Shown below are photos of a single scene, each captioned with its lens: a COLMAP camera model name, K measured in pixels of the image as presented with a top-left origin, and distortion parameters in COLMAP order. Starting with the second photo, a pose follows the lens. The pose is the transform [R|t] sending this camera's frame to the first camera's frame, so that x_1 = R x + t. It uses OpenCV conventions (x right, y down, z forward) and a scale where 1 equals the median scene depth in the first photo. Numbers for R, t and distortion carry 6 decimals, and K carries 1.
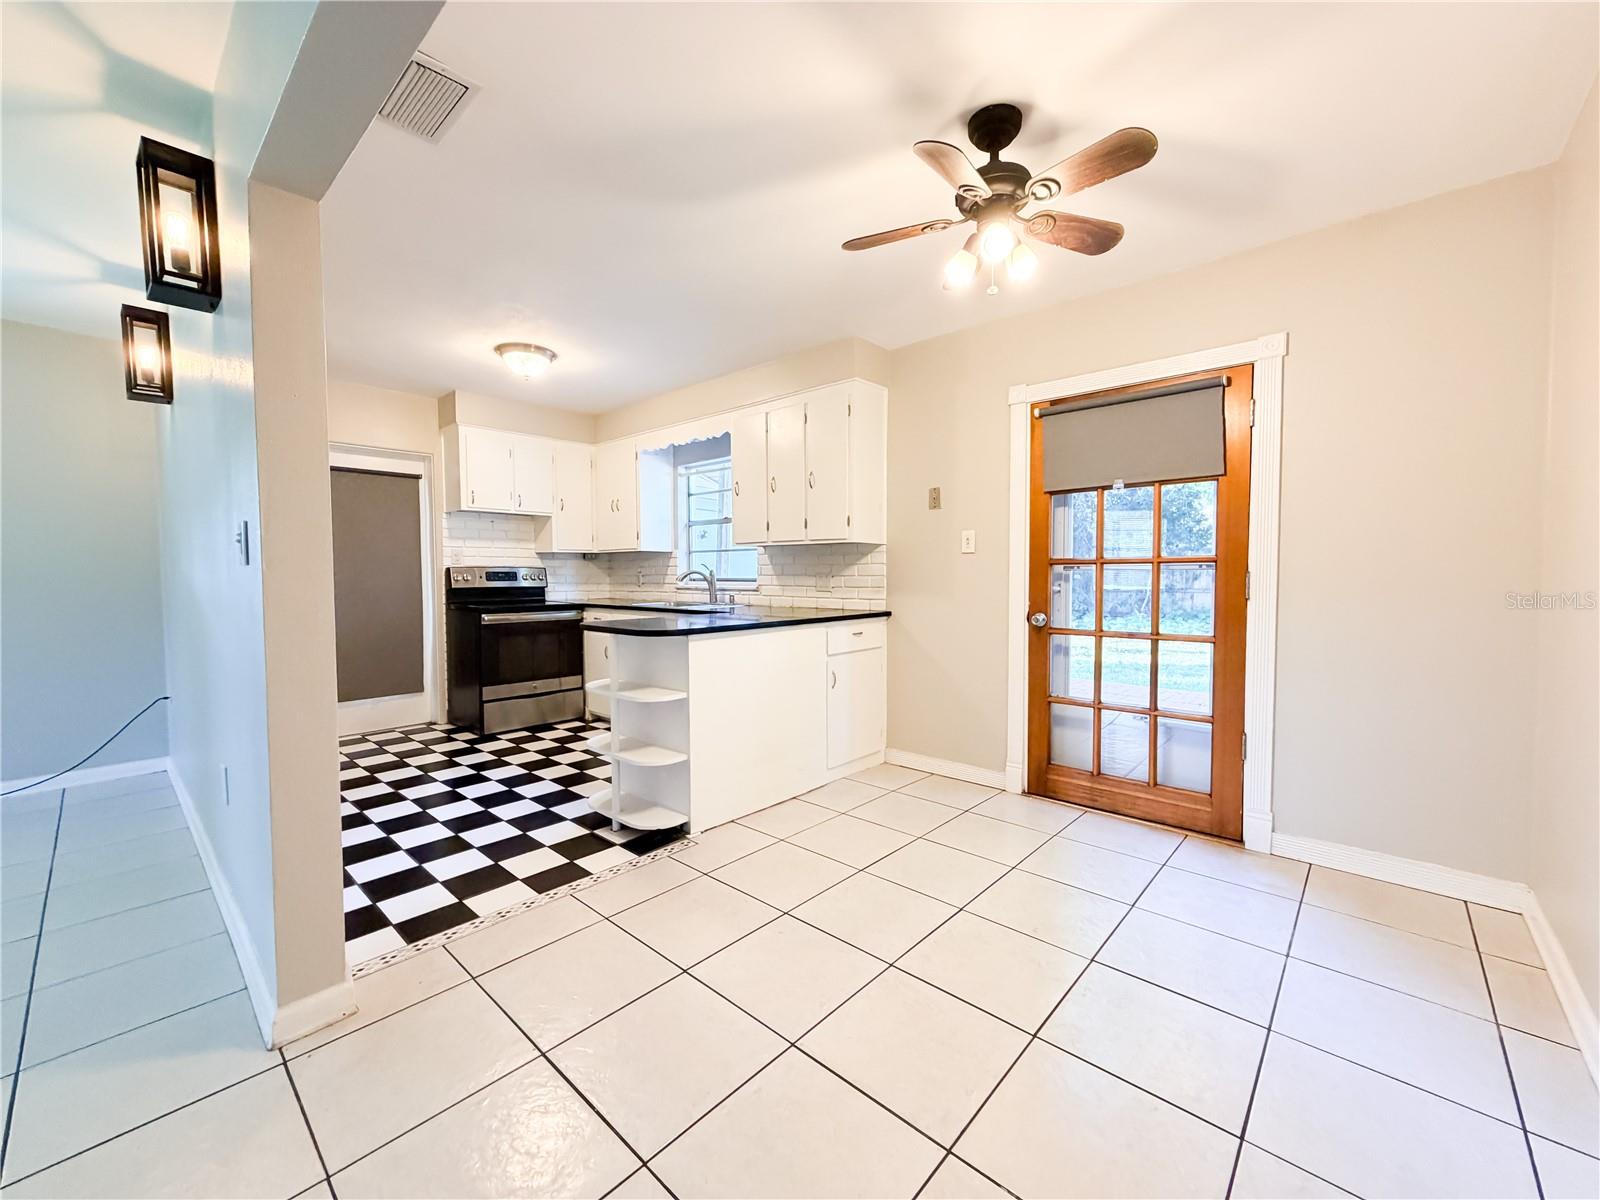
lens RADIAL K [[639.8, 0, 795.7], [0, 639.8, 599.0], [0, 0, 1]] dist [0.000172, 0.000327]
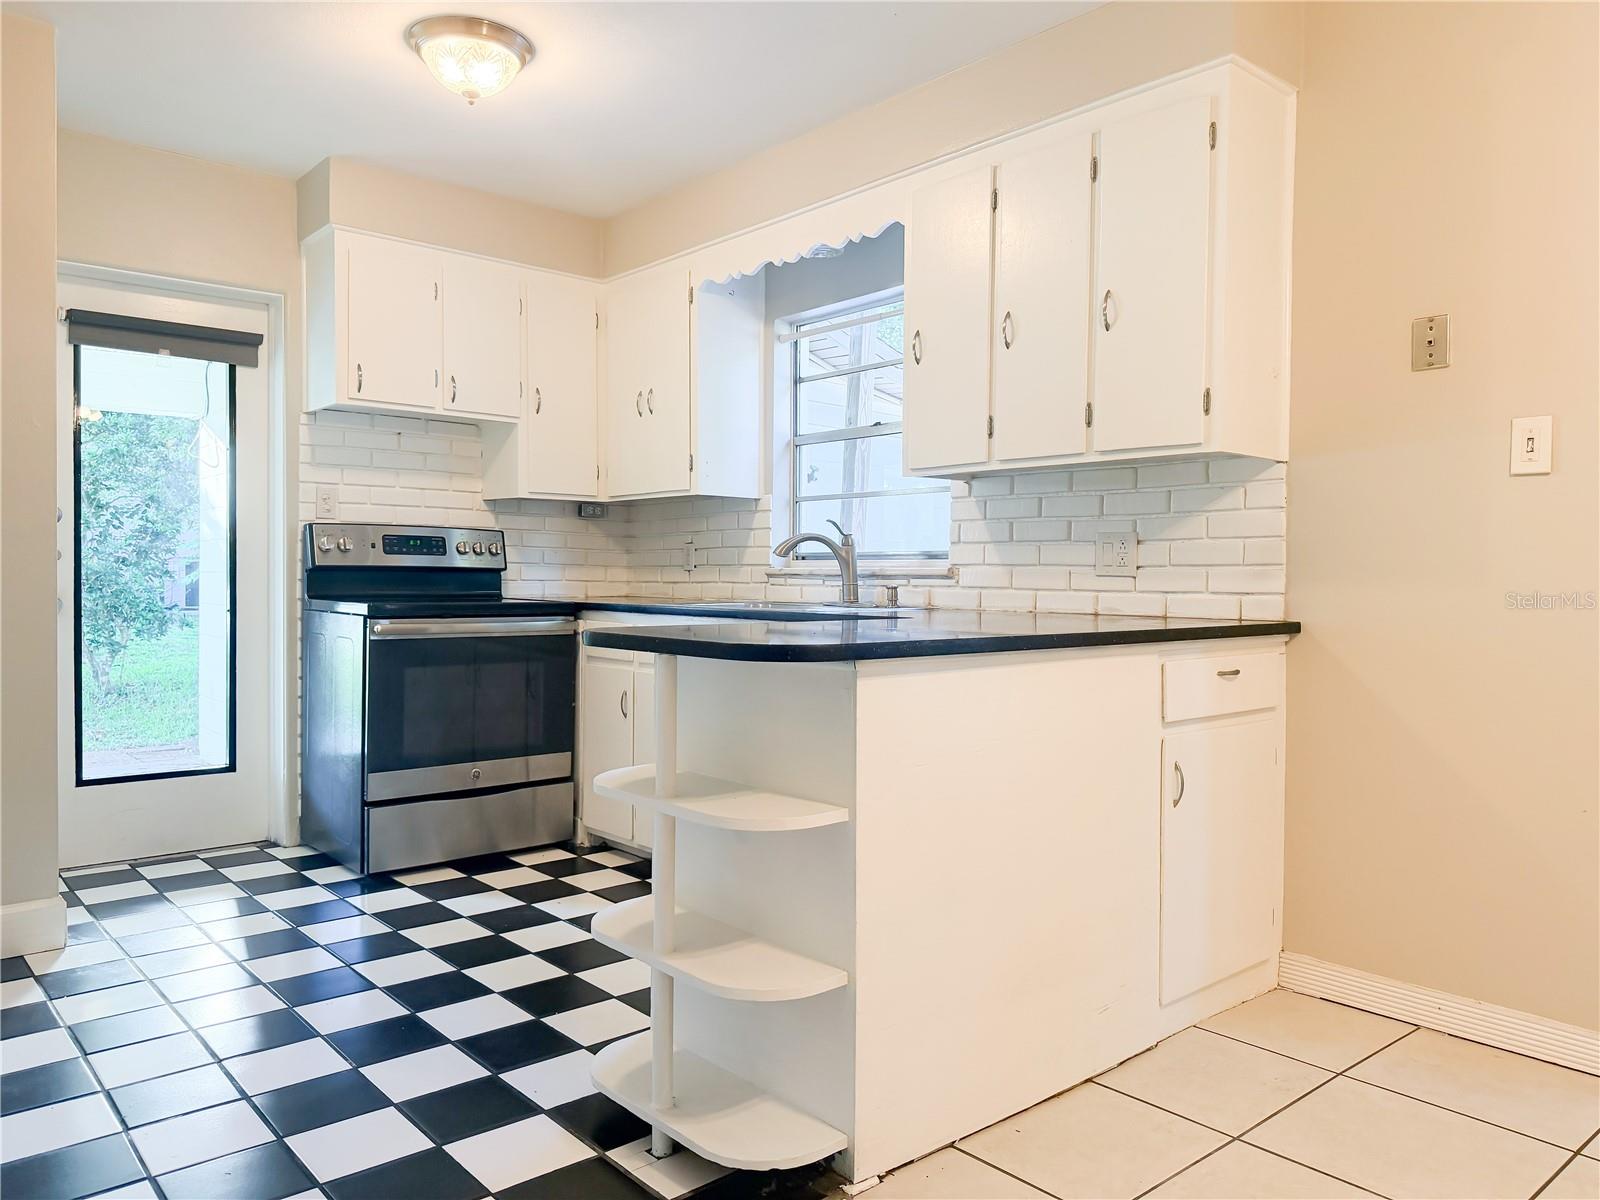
lens RADIAL K [[1128.9, 0, 799.5], [0, 1128.9, 595.4], [0, 0, 1]] dist [0.119172, -0.216946]
pose [[0.993285, 0.012653, -0.114998, -0.093261], [-0.015250, 0.999647, -0.021733, 0.024304], [0.114682, 0.023341, 0.993128, 0.235084]]
